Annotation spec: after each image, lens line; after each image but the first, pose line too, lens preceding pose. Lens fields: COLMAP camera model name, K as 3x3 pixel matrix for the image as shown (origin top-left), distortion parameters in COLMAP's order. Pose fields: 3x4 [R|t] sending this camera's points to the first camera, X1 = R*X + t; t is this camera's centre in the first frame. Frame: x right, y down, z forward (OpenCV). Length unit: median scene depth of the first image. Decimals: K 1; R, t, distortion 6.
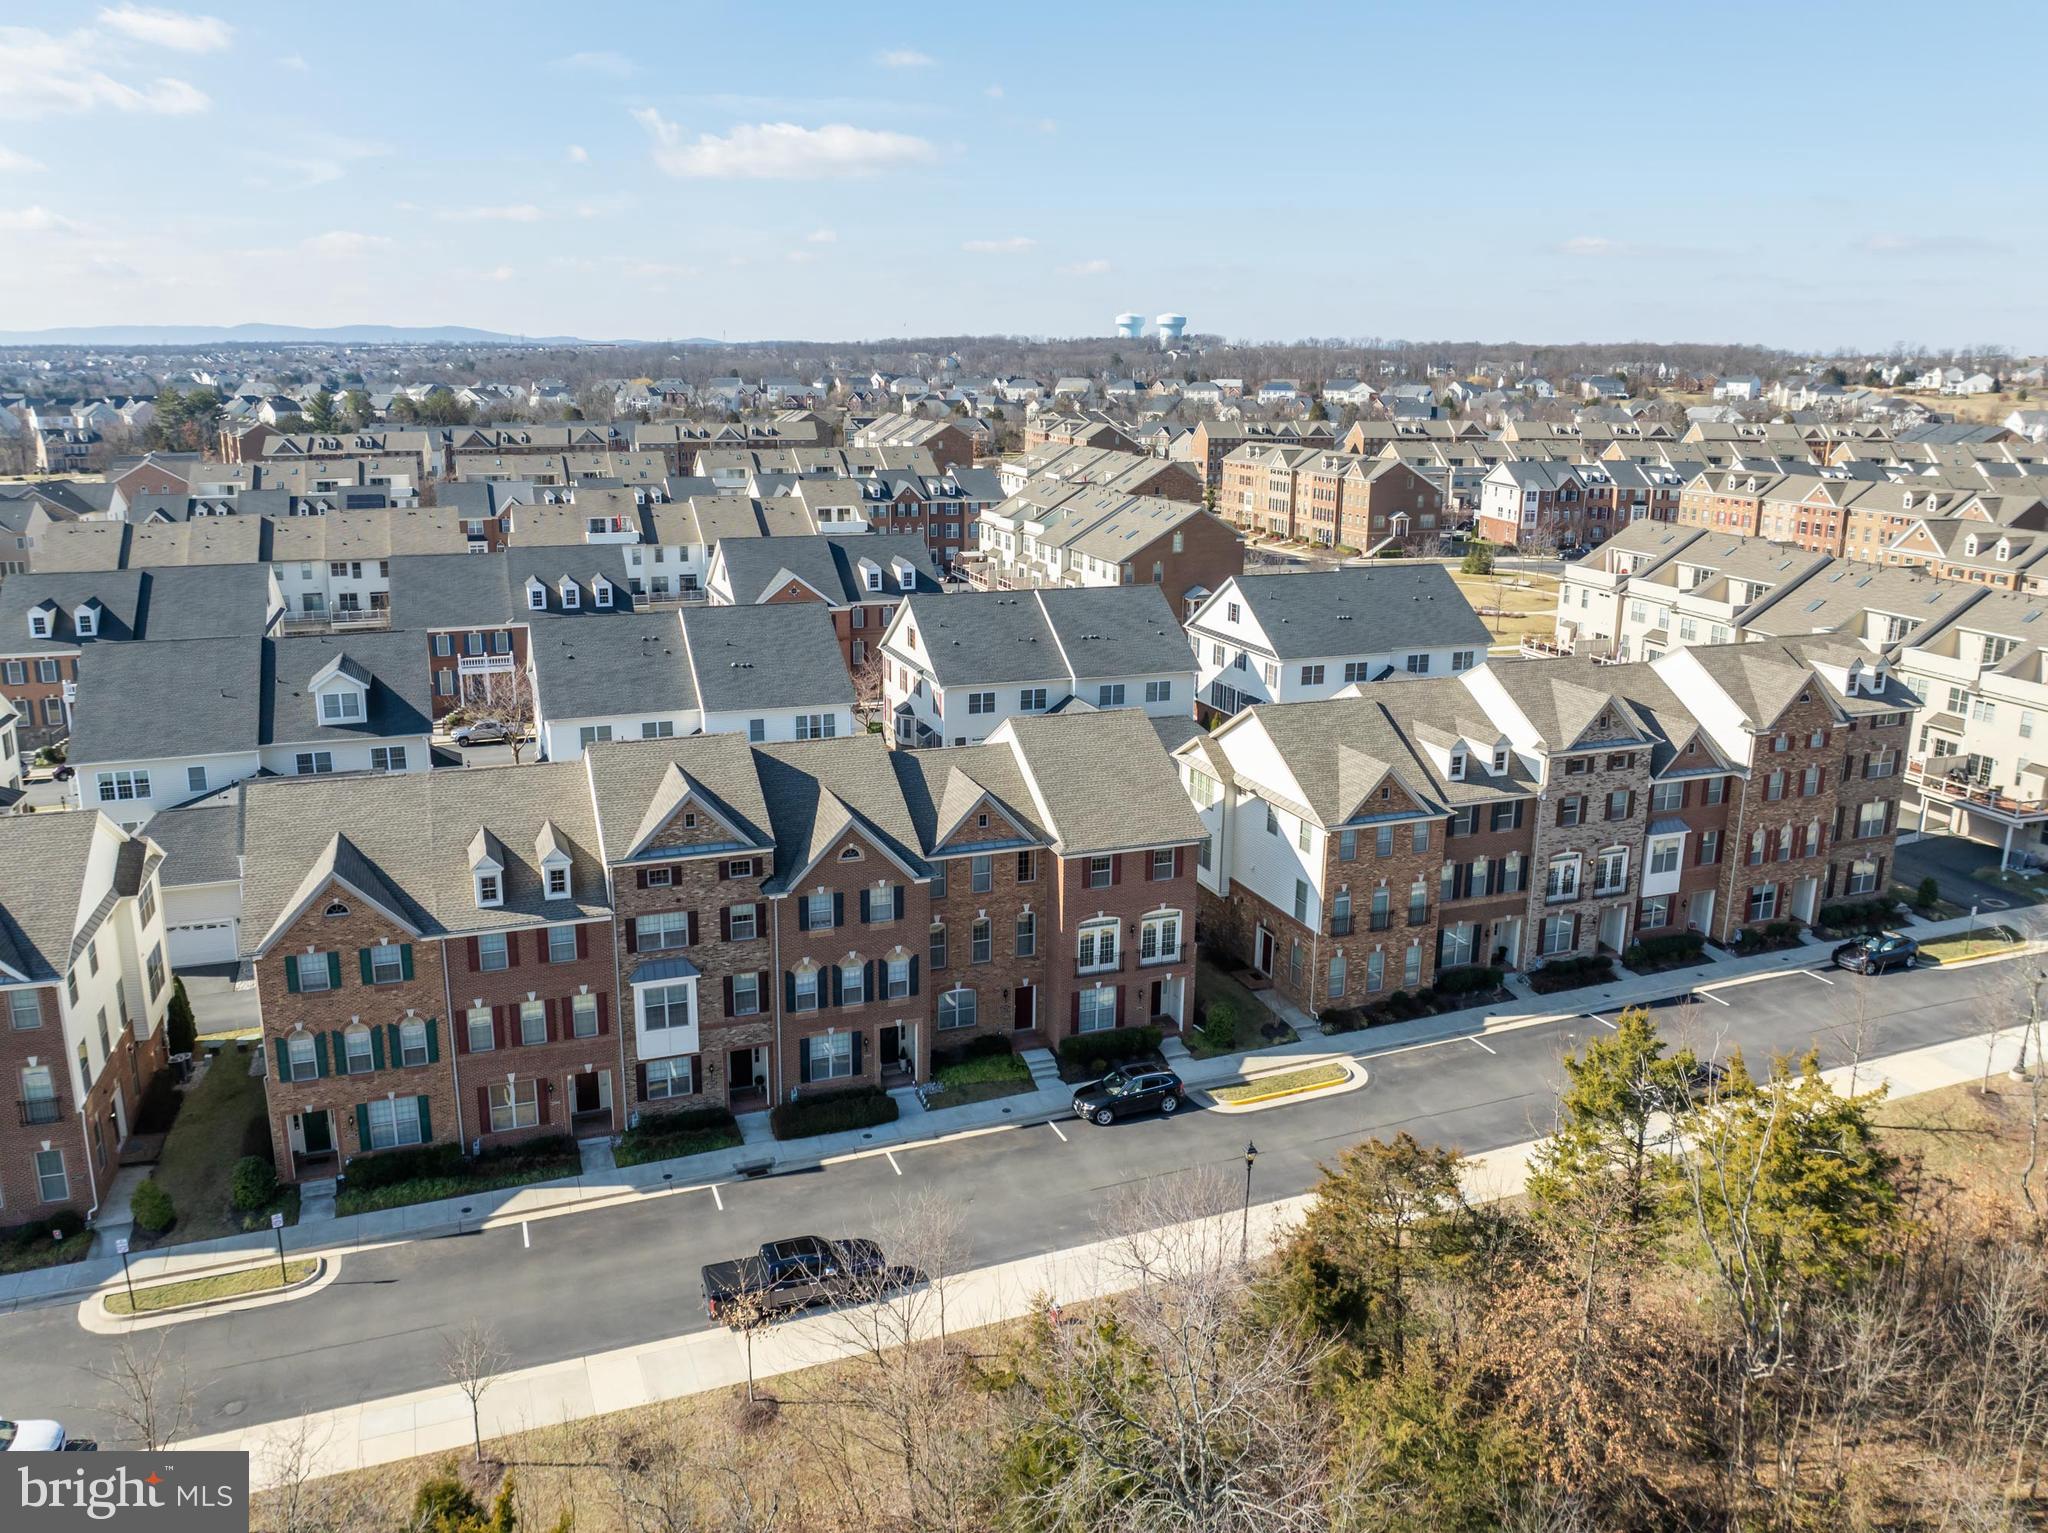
lens RADIAL K [[1520.3, 0, 1017.3], [0, 1520.3, 738.0], [0, 0, 1]] dist [-0.030207, -0.009975]
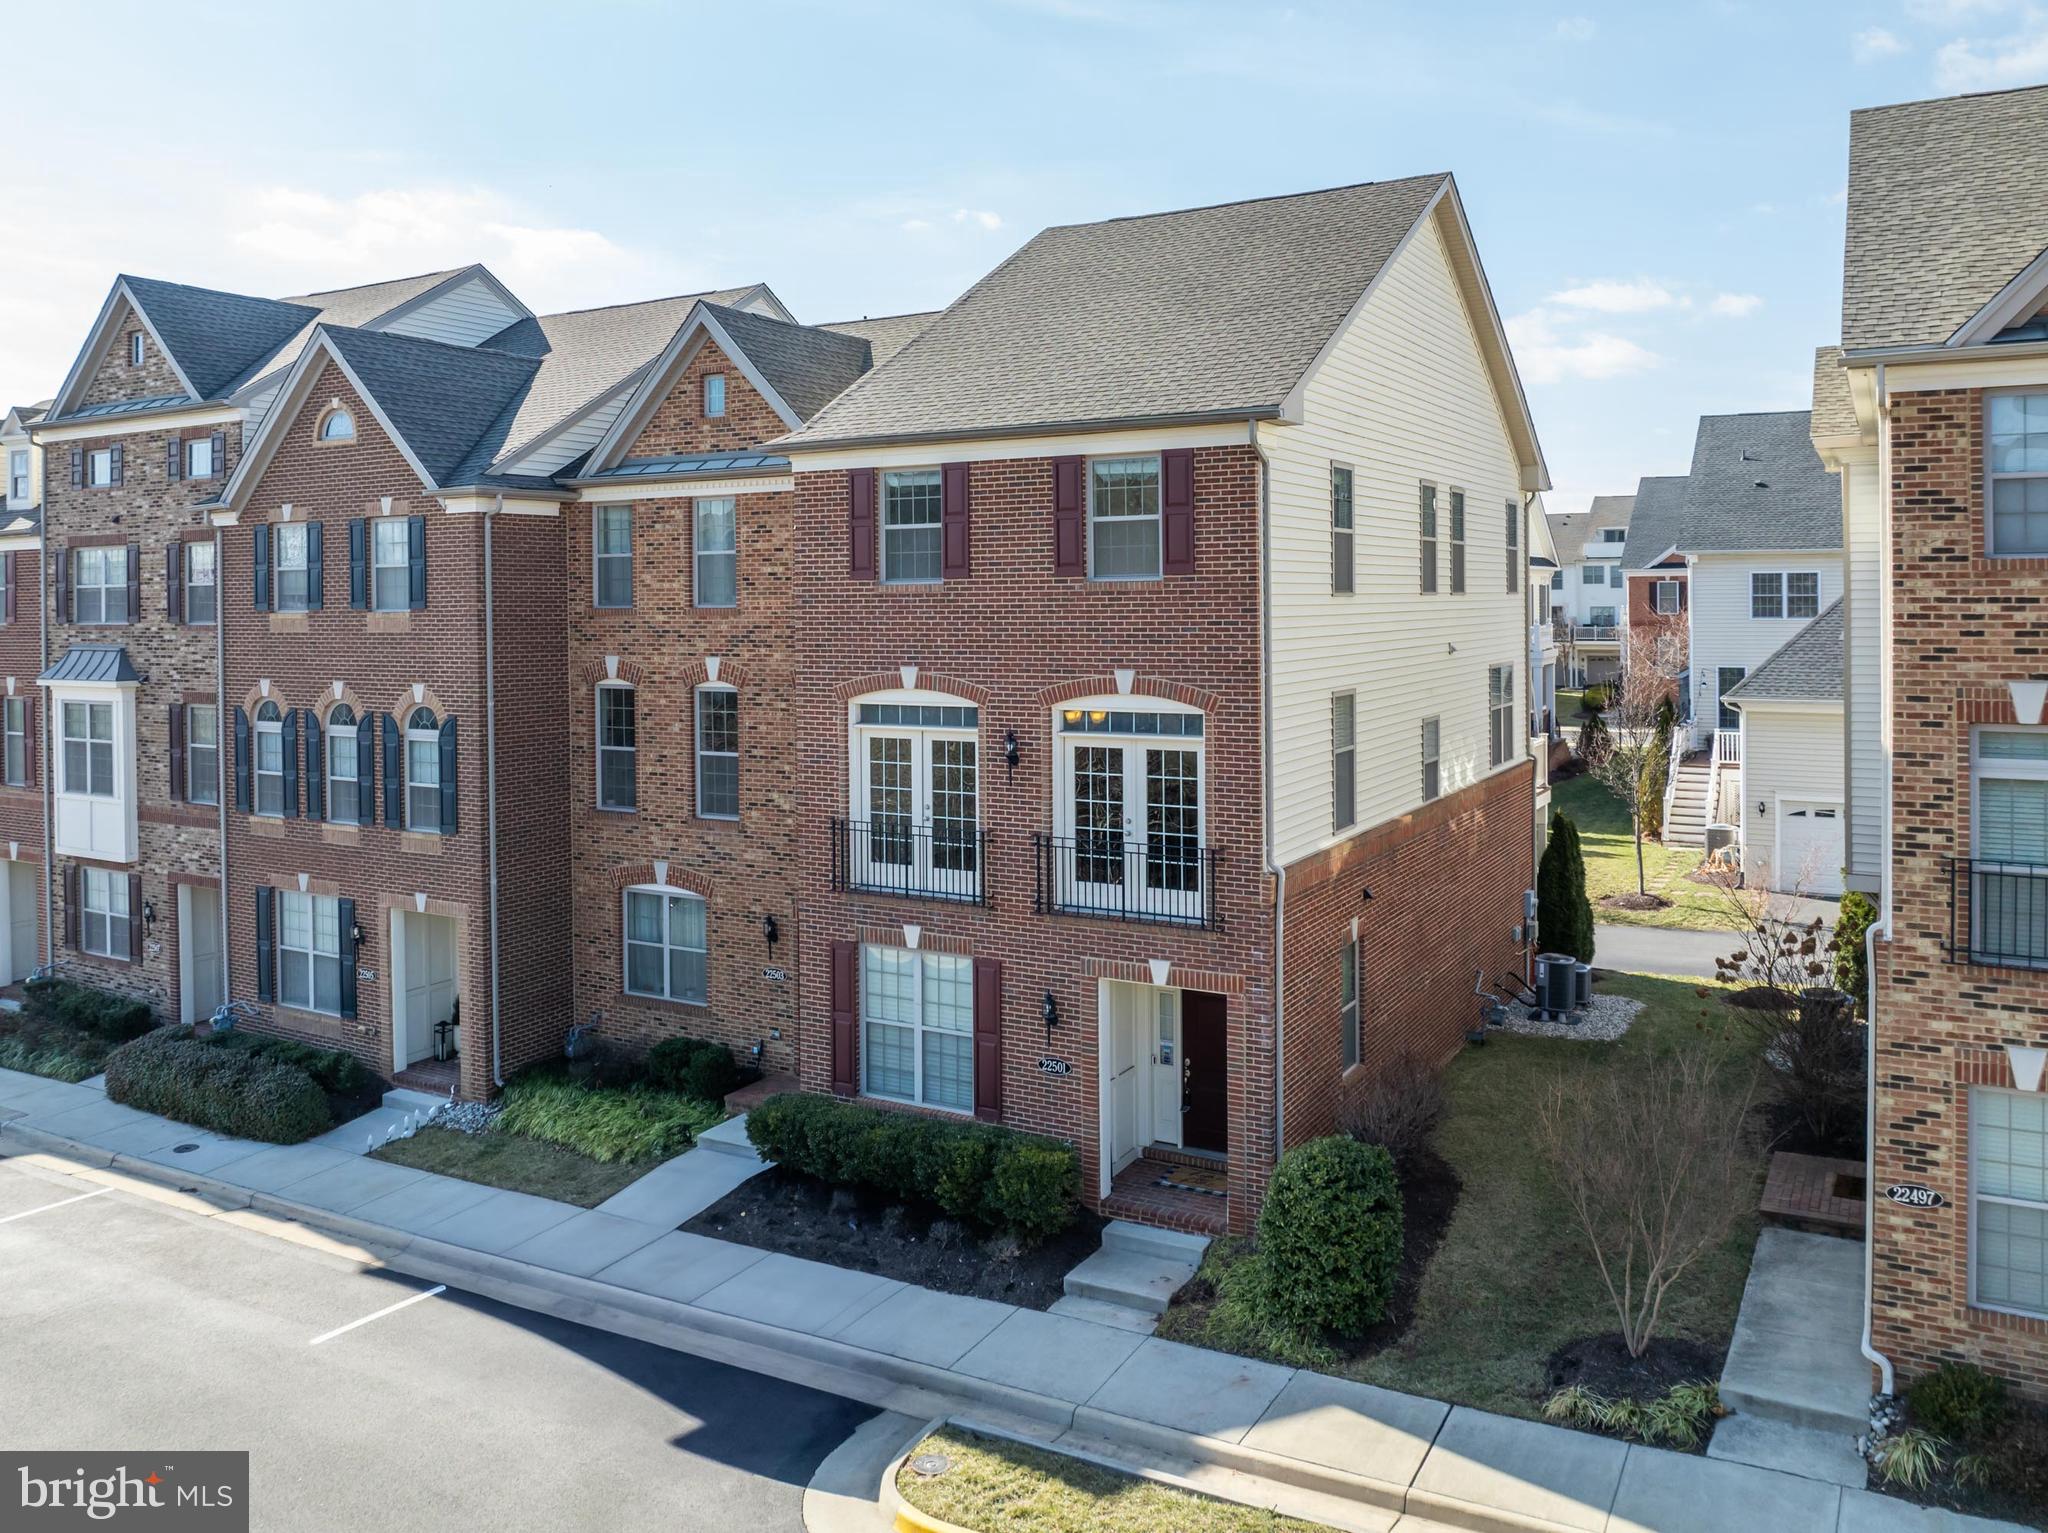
lens RADIAL K [[1557.6, 0, 1016.1], [0, 1557.6, 618.9], [0, 0, 1]] dist [-0.037348, -0.000348]
pose [[0.635129, -0.011213, -0.772325, 0.292052], [-0.169131, 0.973611, -0.153222, 0.144001], [0.753662, 0.227940, 0.616472, 0.809147]]
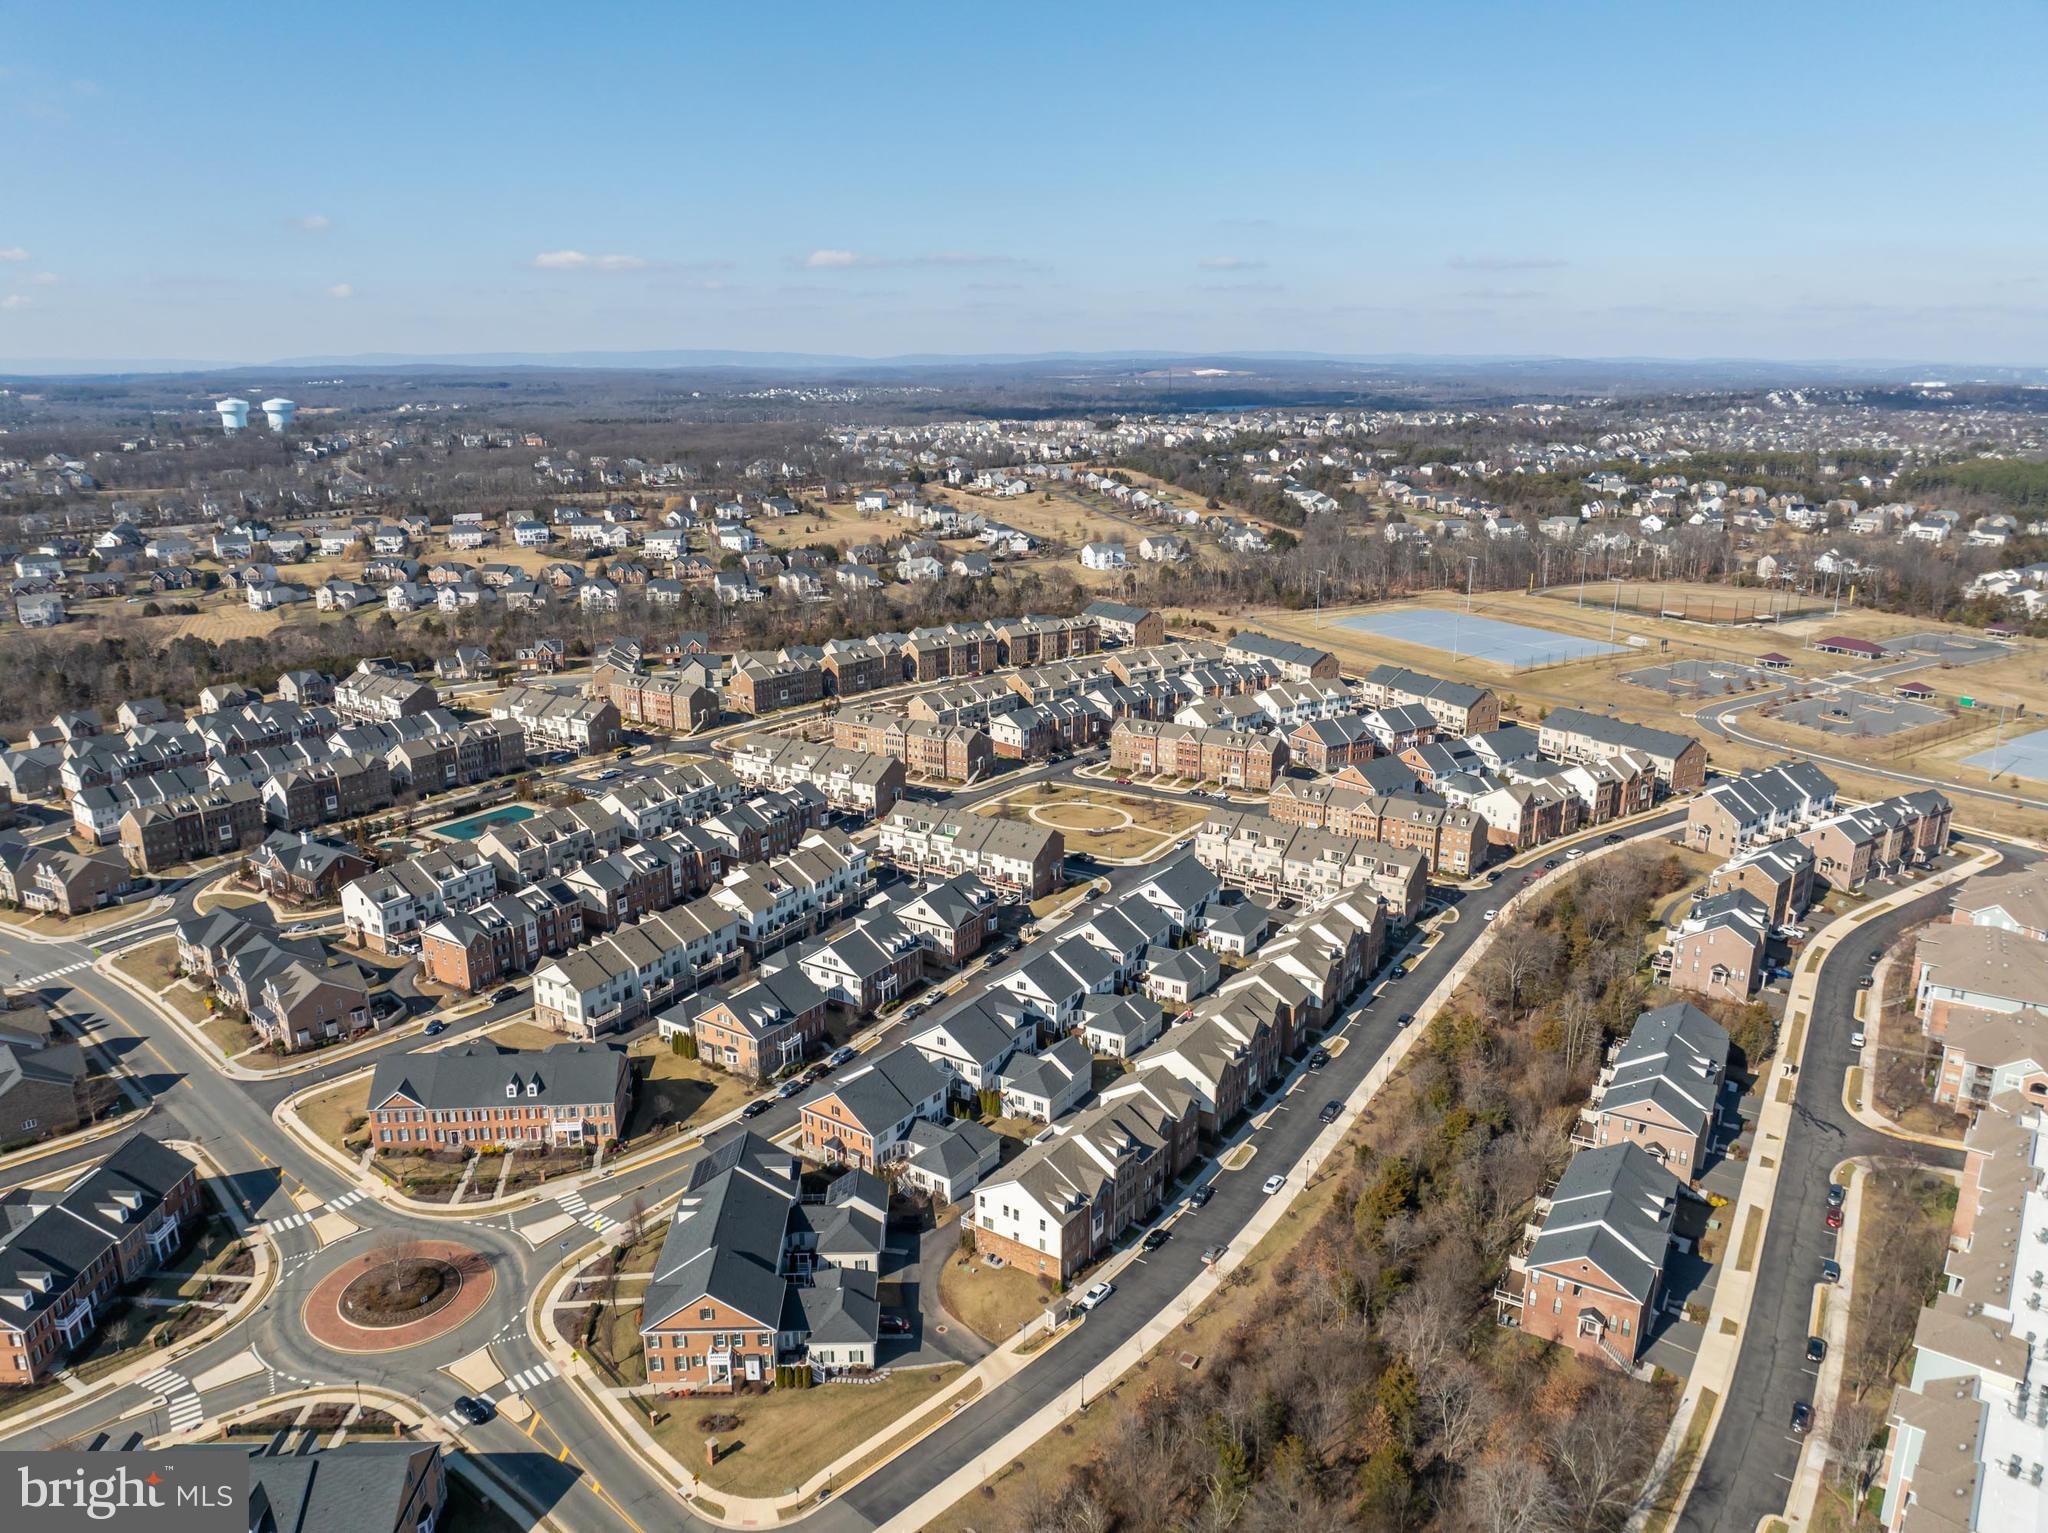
lens RADIAL K [[1443.0, 0, 1019.3], [0, 1443.0, 766.6], [0, 0, 1]] dist [-0.029771, -0.020891]
pose [[0.796894, -0.173886, 0.578553, -2.548003], [0.155540, 0.984450, 0.081641, -0.941106], [-0.583753, 0.024929, 0.811549, -1.632765]]
